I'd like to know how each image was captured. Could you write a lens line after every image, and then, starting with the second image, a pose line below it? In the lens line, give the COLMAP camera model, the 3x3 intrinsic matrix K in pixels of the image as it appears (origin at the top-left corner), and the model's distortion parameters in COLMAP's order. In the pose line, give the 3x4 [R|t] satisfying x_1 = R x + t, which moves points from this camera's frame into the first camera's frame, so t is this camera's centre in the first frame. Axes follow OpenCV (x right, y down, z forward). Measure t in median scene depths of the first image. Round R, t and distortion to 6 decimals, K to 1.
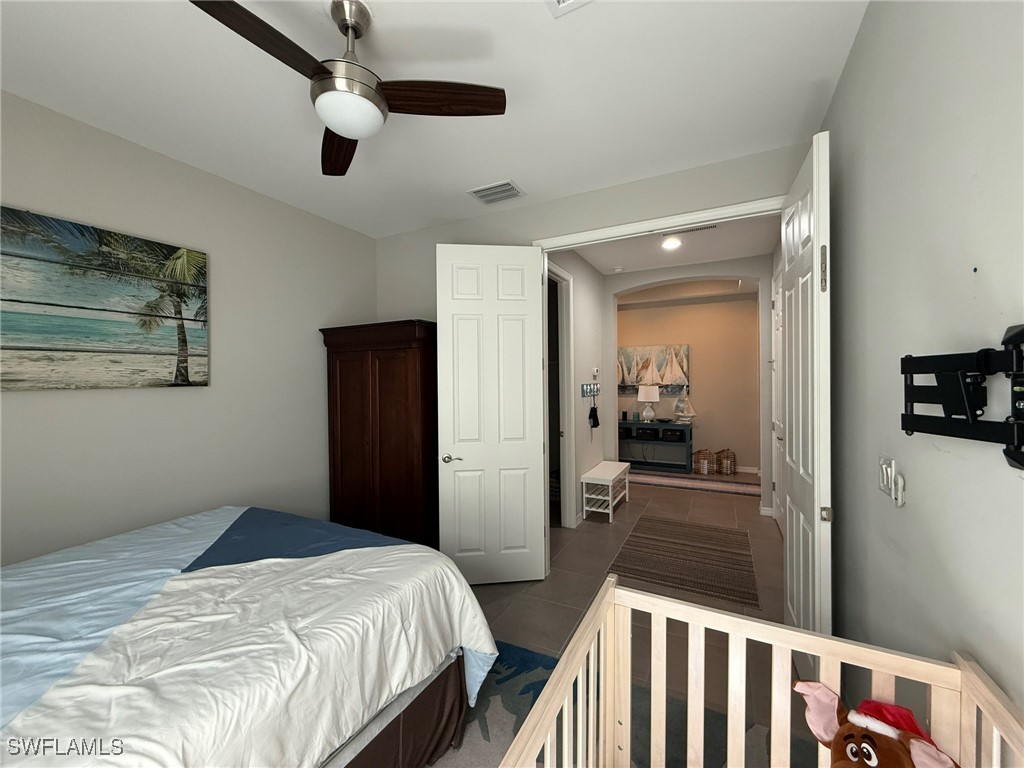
lens RADIAL K [[407.8, 0, 509.5], [0, 407.8, 382.3], [0, 0, 1]] dist [-0.000809, 0.000295]
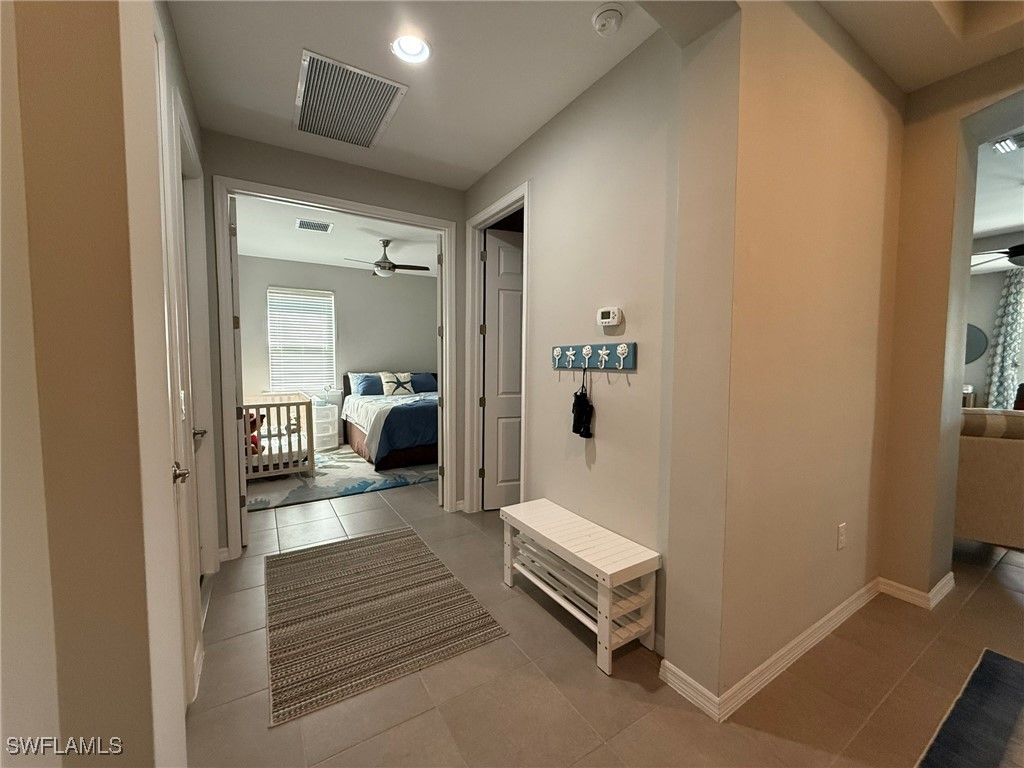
lens RADIAL K [[407.8, 0, 509.5], [0, 407.8, 382.3], [0, 0, 1]] dist [-0.000809, 0.000295]
pose [[-0.507763, 0.059301, -0.859453, 1.686857], [-0.000521, 0.997607, 0.069141, 0.034148], [0.861497, 0.035555, -0.506517, 2.967088]]
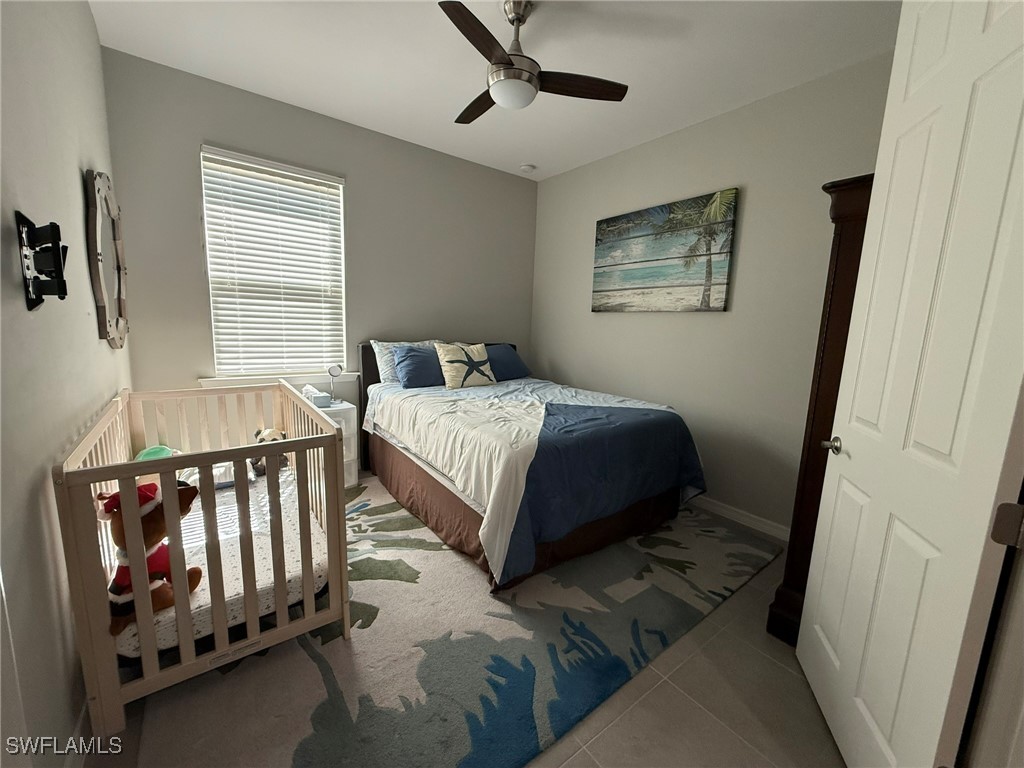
lens RADIAL K [[407.8, 0, 509.5], [0, 407.8, 382.3], [0, 0, 1]] dist [-0.000809, 0.000295]
pose [[-0.431697, 0.125674, -0.893221, 0.742248], [-0.040694, 0.986525, 0.158469, 0.065734], [0.901100, 0.104759, -0.420766, 1.297352]]
